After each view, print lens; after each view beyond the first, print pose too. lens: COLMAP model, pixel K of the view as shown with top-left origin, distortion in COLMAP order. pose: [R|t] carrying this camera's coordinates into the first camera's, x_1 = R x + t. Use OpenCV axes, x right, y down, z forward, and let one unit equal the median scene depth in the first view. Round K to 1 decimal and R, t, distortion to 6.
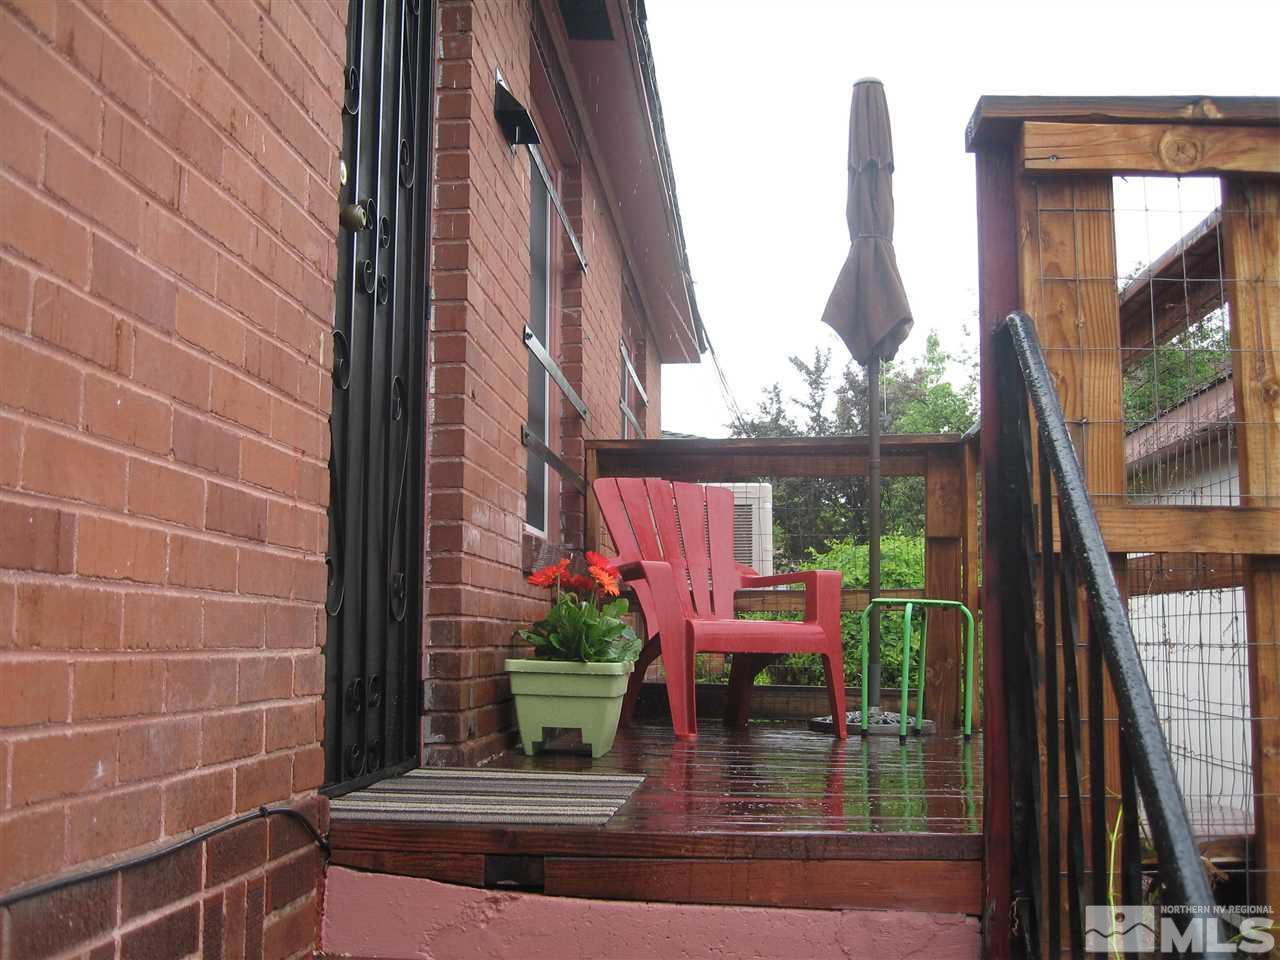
lens RADIAL K [[1403.6, 0, 640.0], [0, 1403.6, 480.0], [0, 0, 1]] dist [-0.113964, 0.044162]
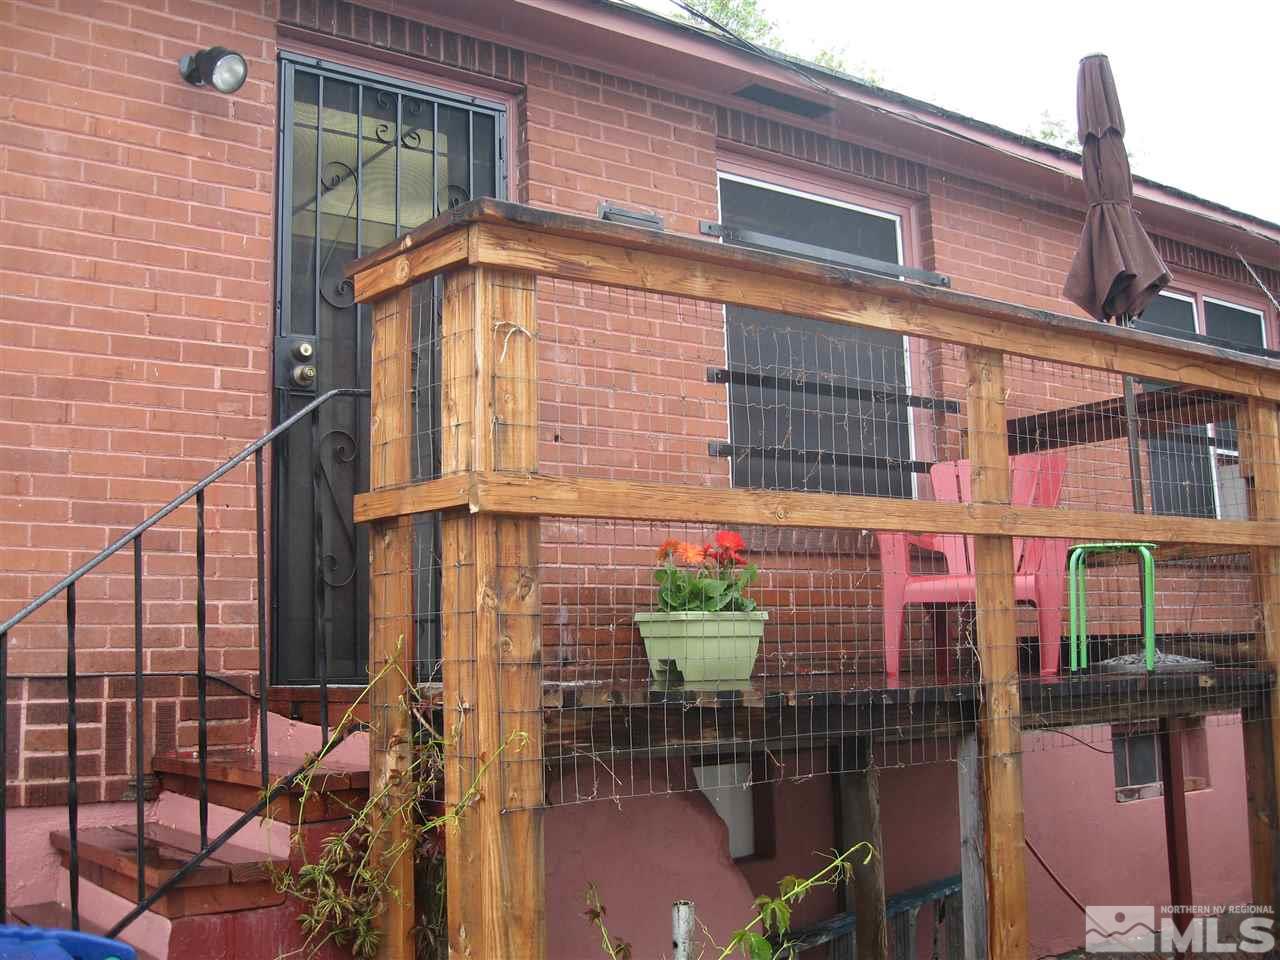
lens RADIAL K [[1403.6, 0, 640.0], [0, 1403.6, 480.0], [0, 0, 1]] dist [-0.113964, 0.044162]
pose [[0.654356, -0.123606, -0.746016, 0.998318], [0.114984, 0.991342, -0.063398, 0.084830], [0.747394, -0.044295, 0.662903, 0.057458]]
